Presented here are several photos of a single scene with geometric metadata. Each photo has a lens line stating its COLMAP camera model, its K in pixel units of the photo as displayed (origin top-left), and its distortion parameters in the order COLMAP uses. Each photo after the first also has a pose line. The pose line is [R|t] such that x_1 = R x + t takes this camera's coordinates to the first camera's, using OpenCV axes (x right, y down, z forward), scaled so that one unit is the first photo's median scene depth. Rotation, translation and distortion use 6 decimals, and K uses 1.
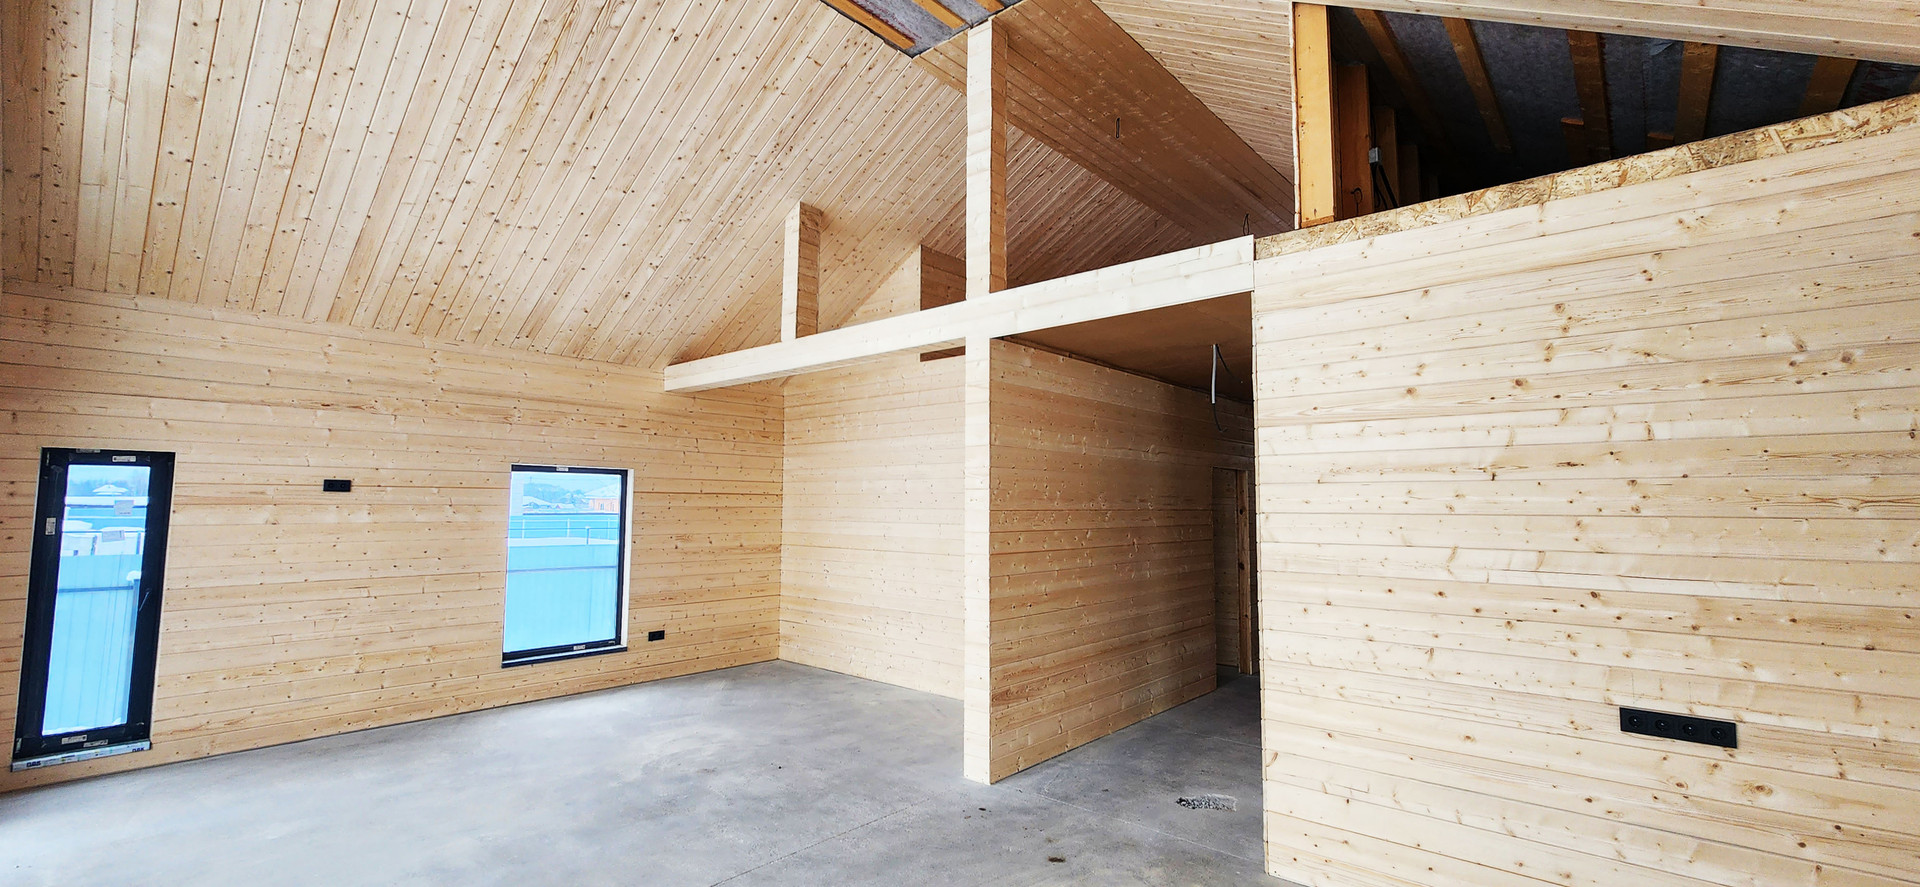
lens RADIAL K [[779.0, 0, 960.0], [0, 779.0, 443.5], [0, 0, 1]] dist [0.000777, 0.000123]
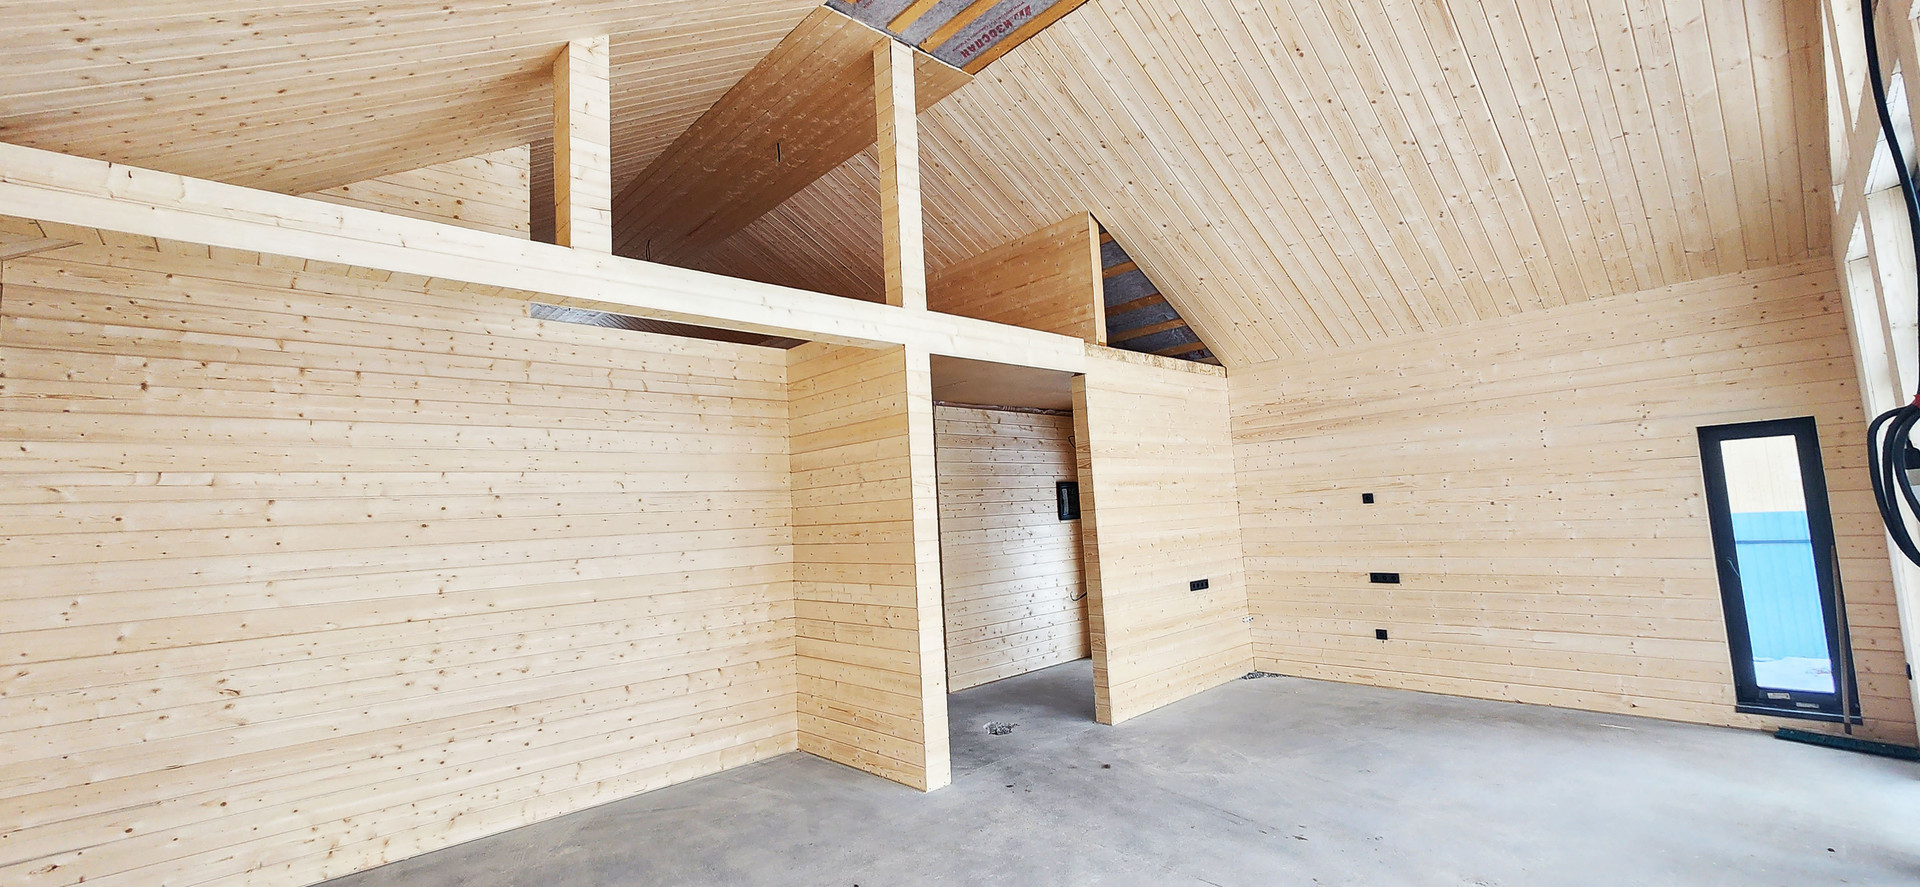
lens RADIAL K [[779.0, 0, 960.0], [0, 779.0, 443.5], [0, 0, 1]] dist [0.000777, 0.000123]
pose [[0.094426, 0.078290, 0.992449, -1.392968], [-0.028716, 0.996702, -0.075894, 0.091080], [-0.995118, -0.021332, 0.096363, 1.227770]]
